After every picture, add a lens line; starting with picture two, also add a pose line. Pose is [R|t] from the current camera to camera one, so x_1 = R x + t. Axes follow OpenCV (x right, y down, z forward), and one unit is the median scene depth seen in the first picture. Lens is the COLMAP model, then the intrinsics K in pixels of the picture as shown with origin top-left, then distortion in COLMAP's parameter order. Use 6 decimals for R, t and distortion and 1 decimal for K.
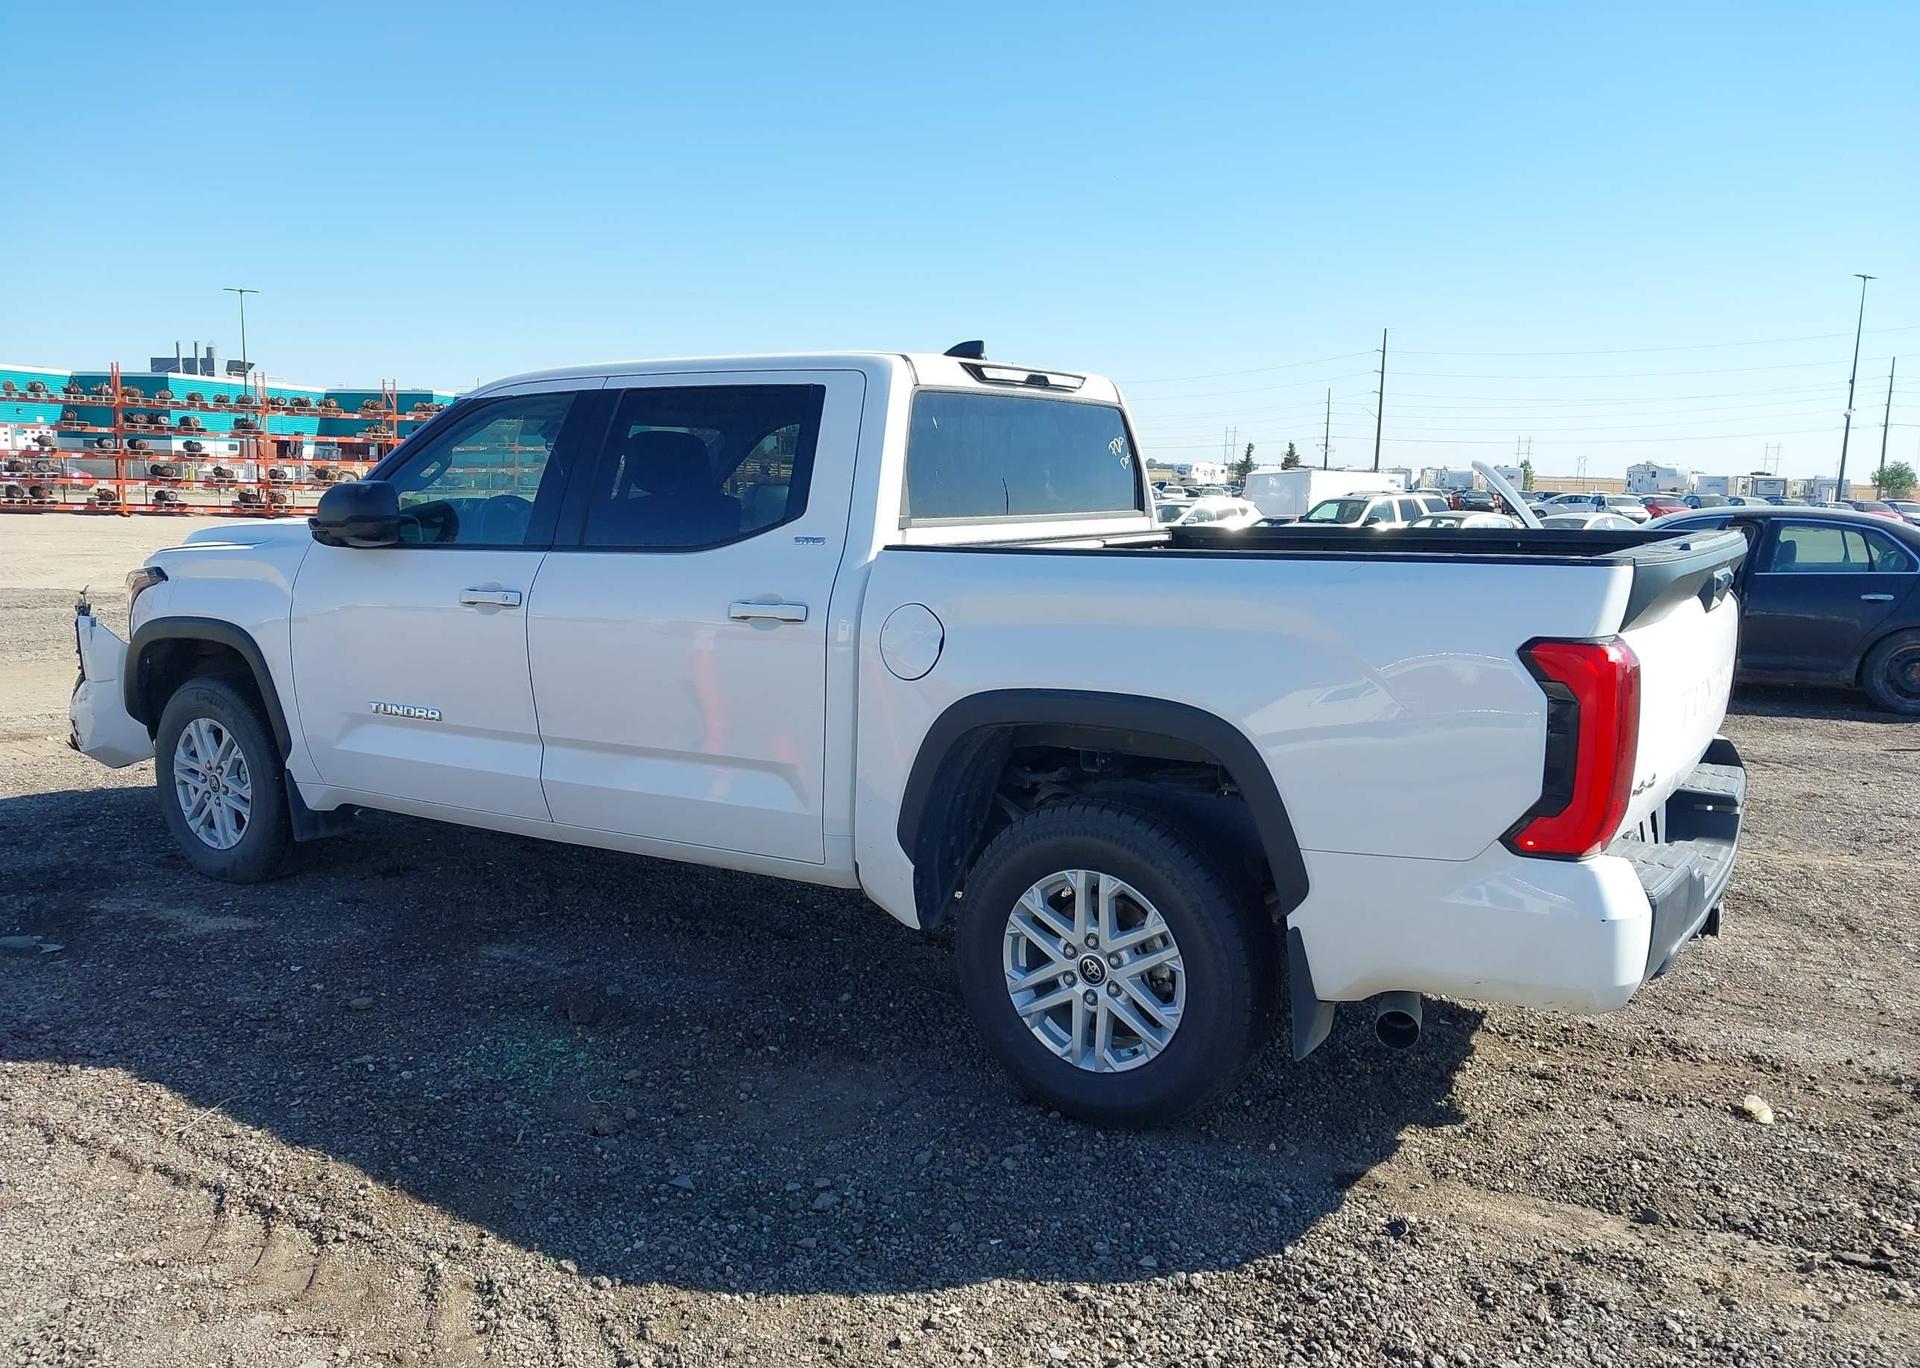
lens RADIAL K [[1489.2, 0, 951.6], [0, 1489.2, 680.7], [0, 0, 1]] dist [0.023009, -0.030136]
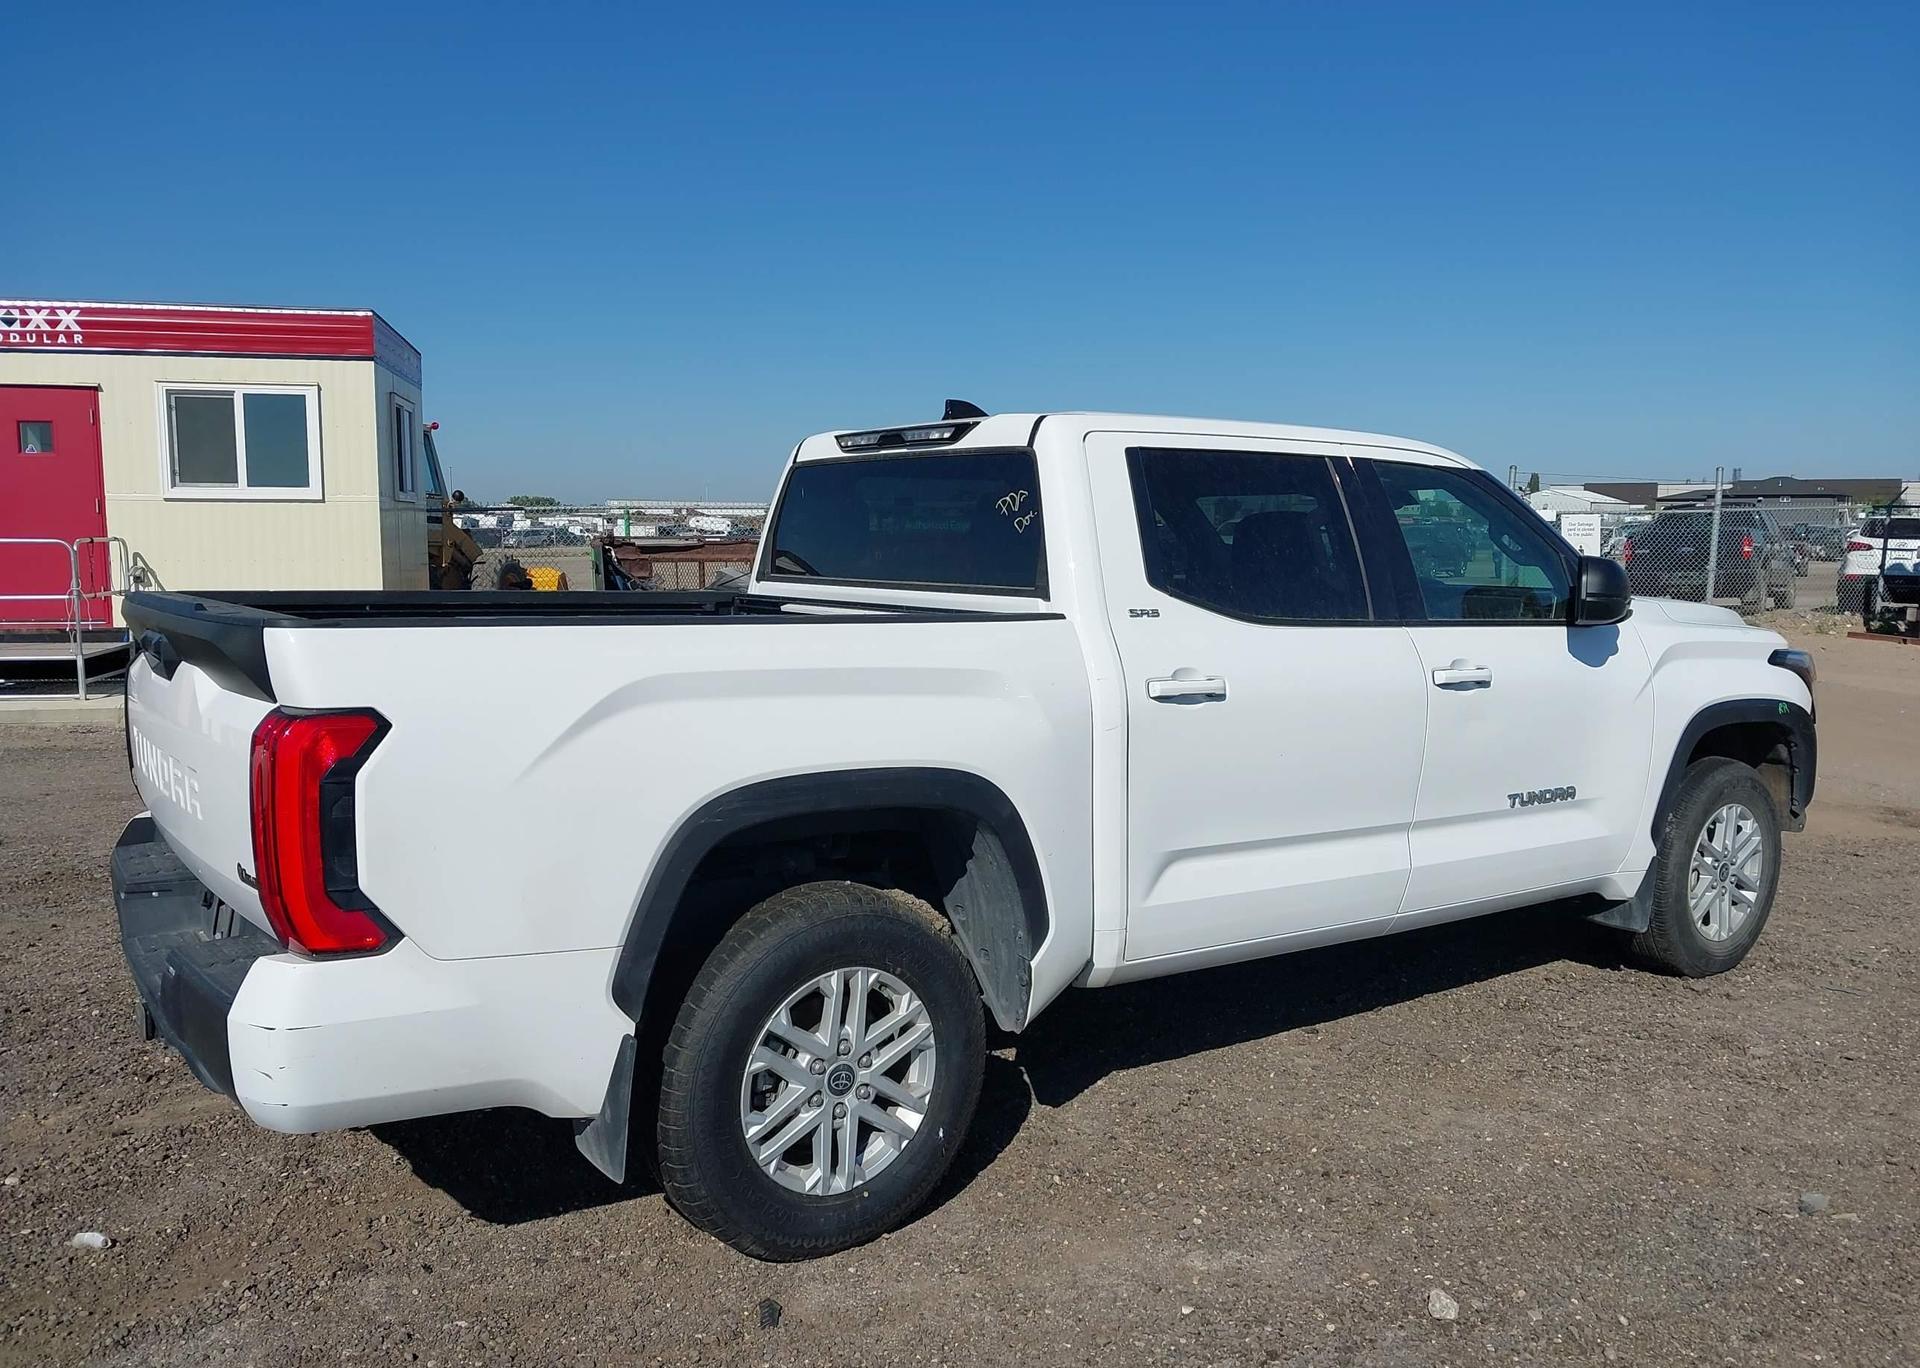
lens RADIAL K [[1489.2, 0, 965.1], [0, 1489.2, 685.5], [0, 0, 1]] dist [0.023009, -0.030136]
pose [[-0.361352, 0.081821, -0.928833, 1.077900], [-0.139468, 0.980193, 0.140604, -0.217291], [0.921940, 0.180350, -0.342784, 1.611663]]
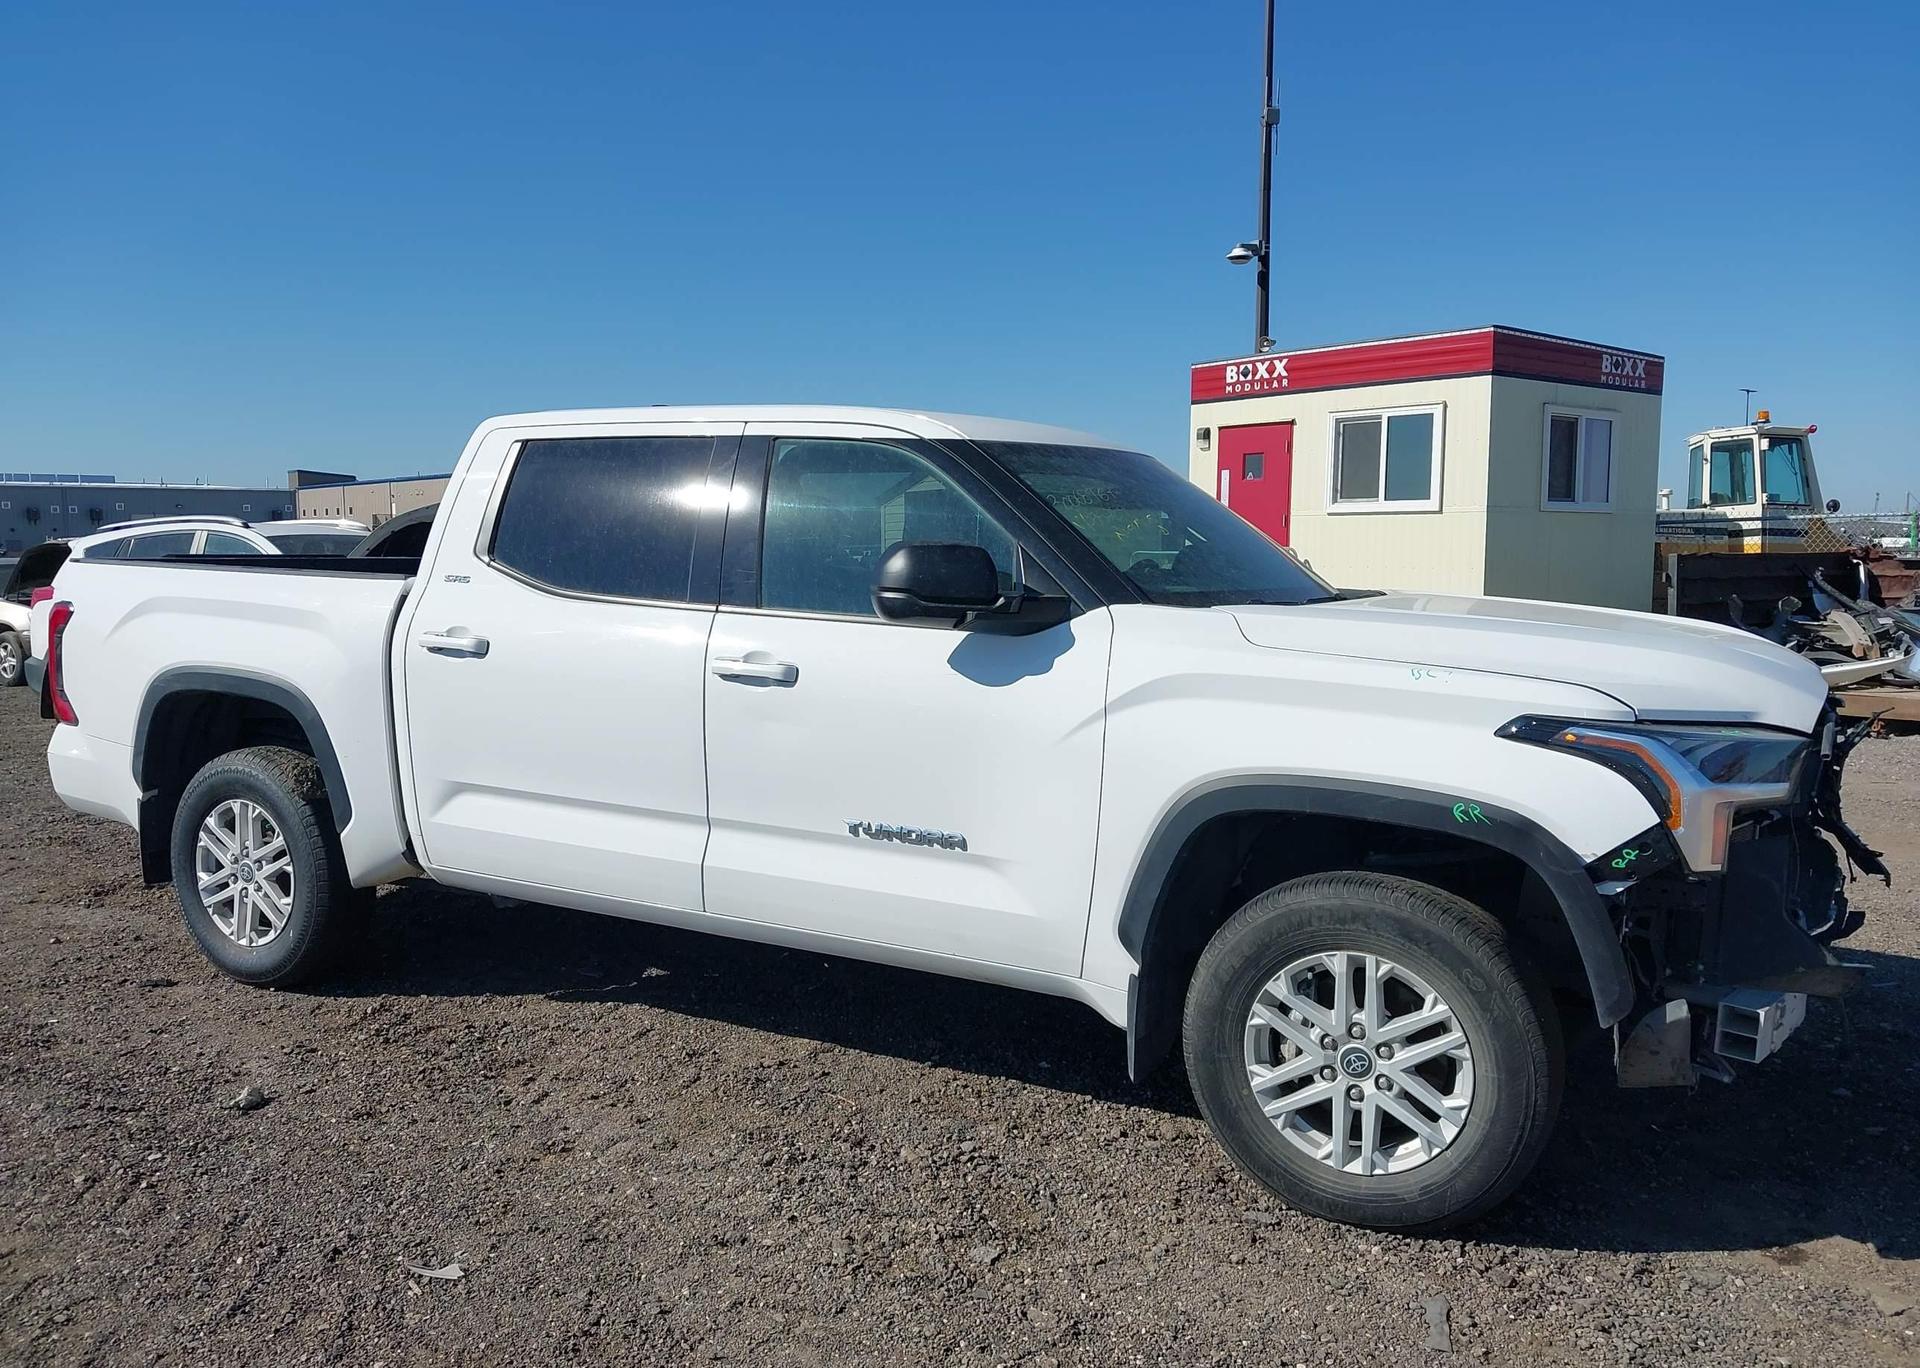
lens RADIAL K [[1489.2, 0, 954.6], [0, 1489.2, 678.4], [0, 0, 1]] dist [0.023009, -0.030136]
pose [[-0.994644, -0.010489, -0.102824, -0.109427], [-0.033823, 0.973093, 0.227918, -0.344398], [0.097667, 0.230175, -0.968236, 2.541912]]
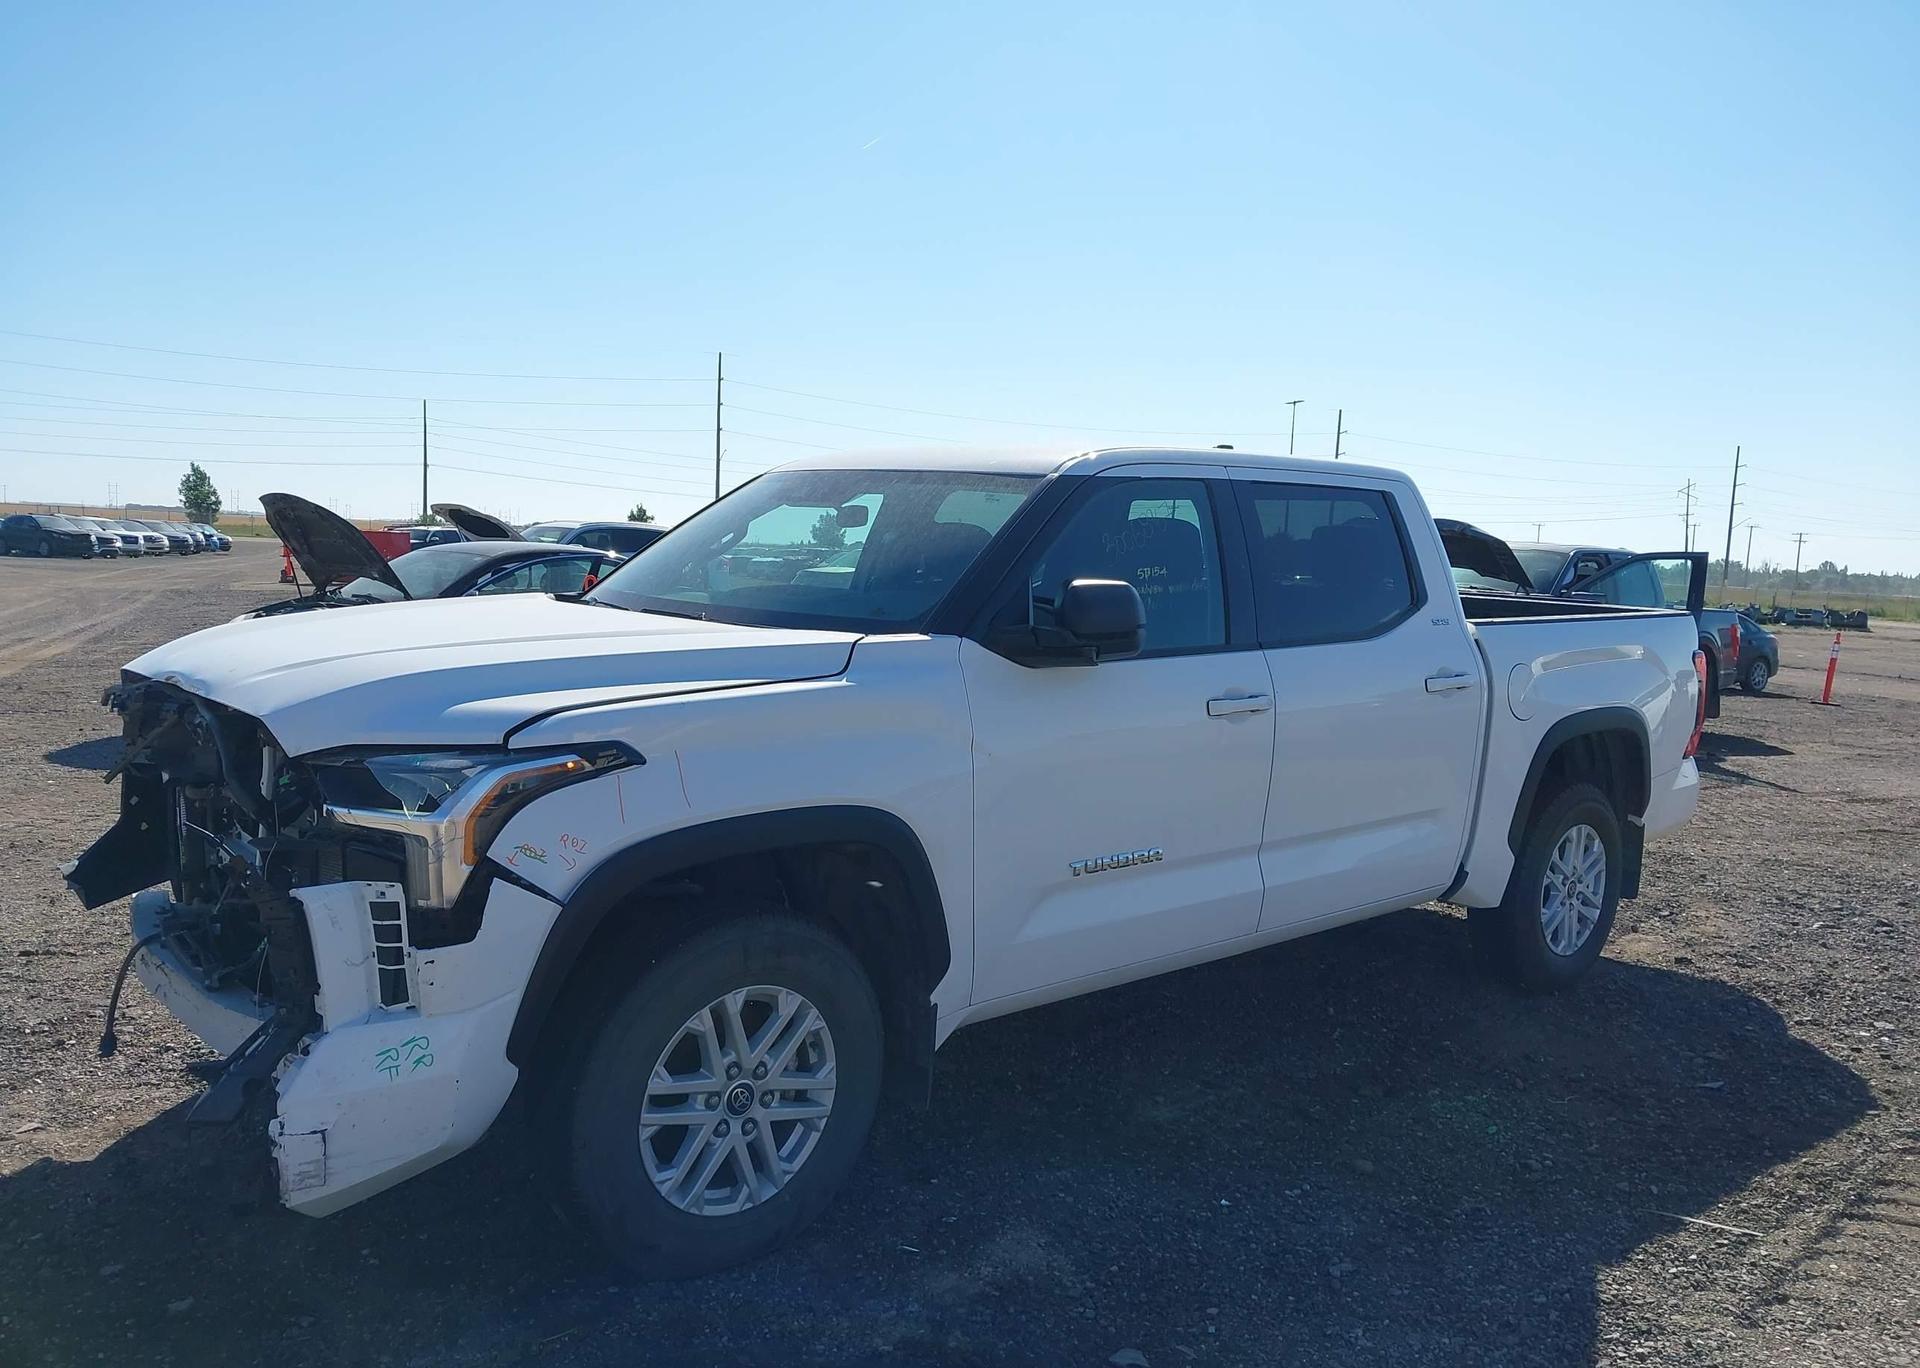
lens RADIAL K [[1489.2, 0, 957.1], [0, 1489.2, 676.5], [0, 0, 1]] dist [0.023009, -0.030136]
pose [[0.273639, -0.089128, 0.957694, -1.409547], [0.092662, 0.993509, 0.065986, -0.171571], [-0.957359, 0.070686, 0.280121, 1.049741]]
